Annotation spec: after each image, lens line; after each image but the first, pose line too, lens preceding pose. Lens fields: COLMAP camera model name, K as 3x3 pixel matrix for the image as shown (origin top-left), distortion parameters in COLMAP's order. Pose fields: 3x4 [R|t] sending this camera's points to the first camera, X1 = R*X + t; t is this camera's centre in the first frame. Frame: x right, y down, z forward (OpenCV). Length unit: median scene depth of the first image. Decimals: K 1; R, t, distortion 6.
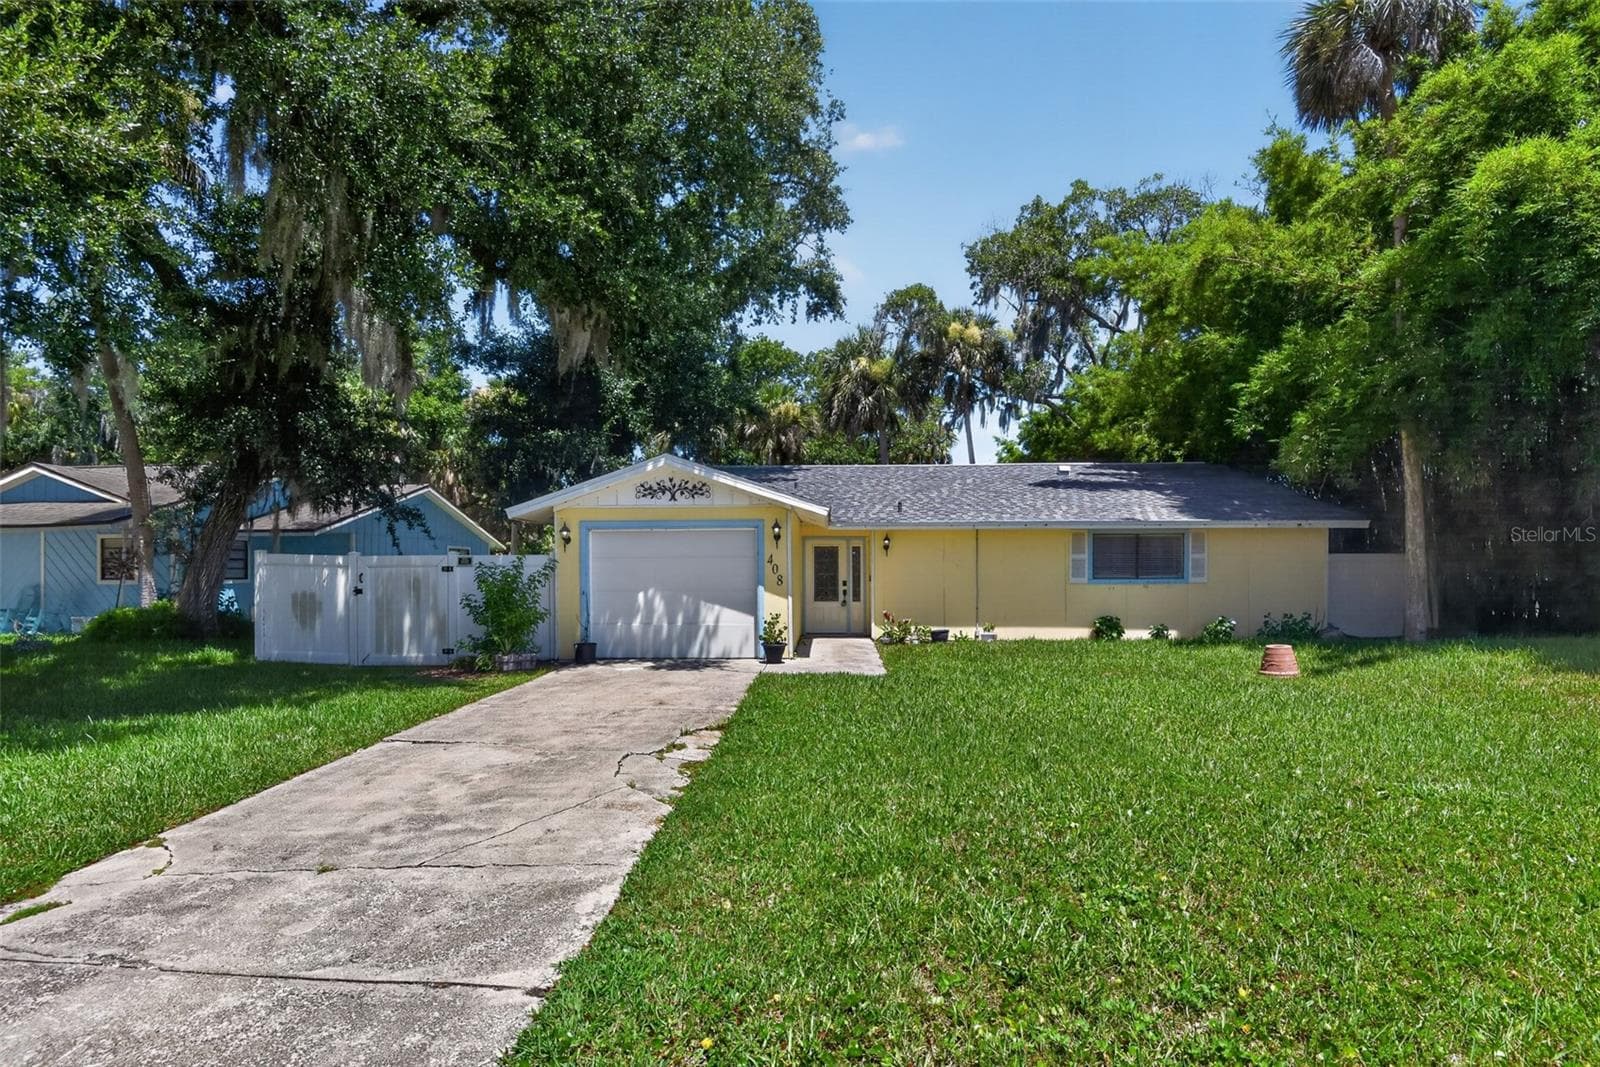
lens RADIAL K [[655.1, 0, 825.9], [0, 655.1, 531.2], [0, 0, 1]] dist [-0.011800, -0.007158]
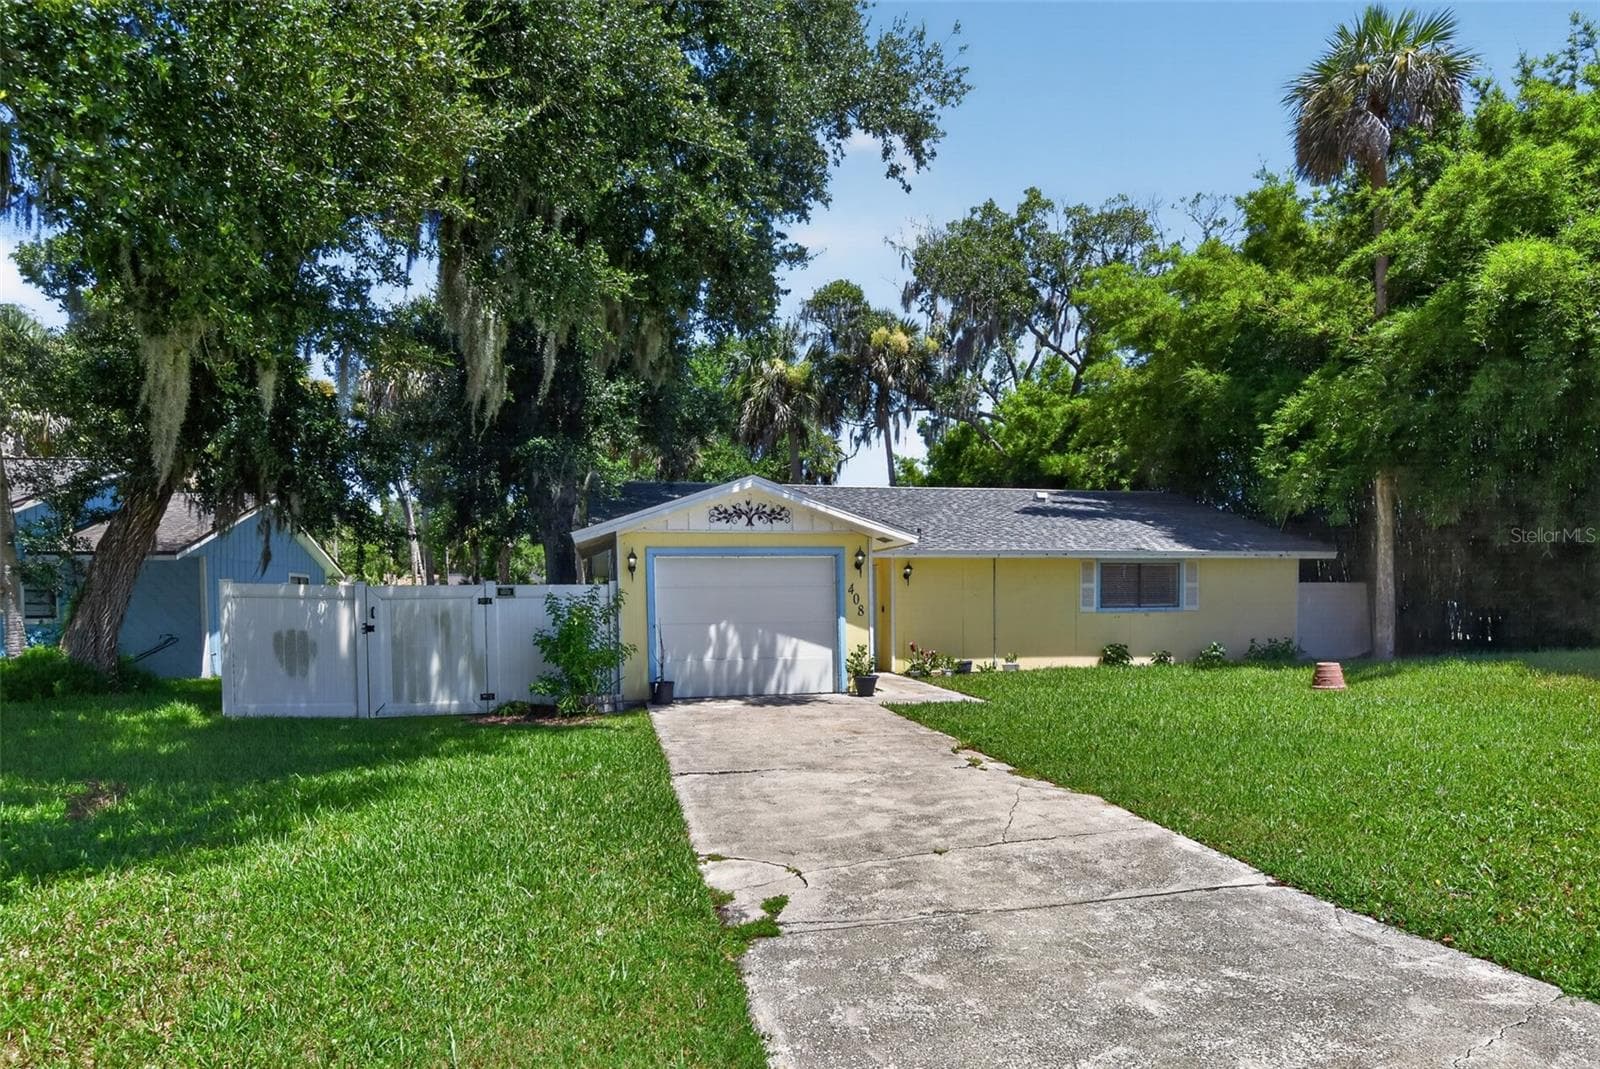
lens RADIAL K [[772.7, 0, 826.7], [0, 772.7, 575.2], [0, 0, 1]] dist [0.000456, -0.010408]
pose [[0.973844, 0.001365, 0.227215, -0.311294], [-0.006726, 0.999717, 0.022819, -0.001778], [-0.227120, -0.023750, 0.973577, -0.073796]]
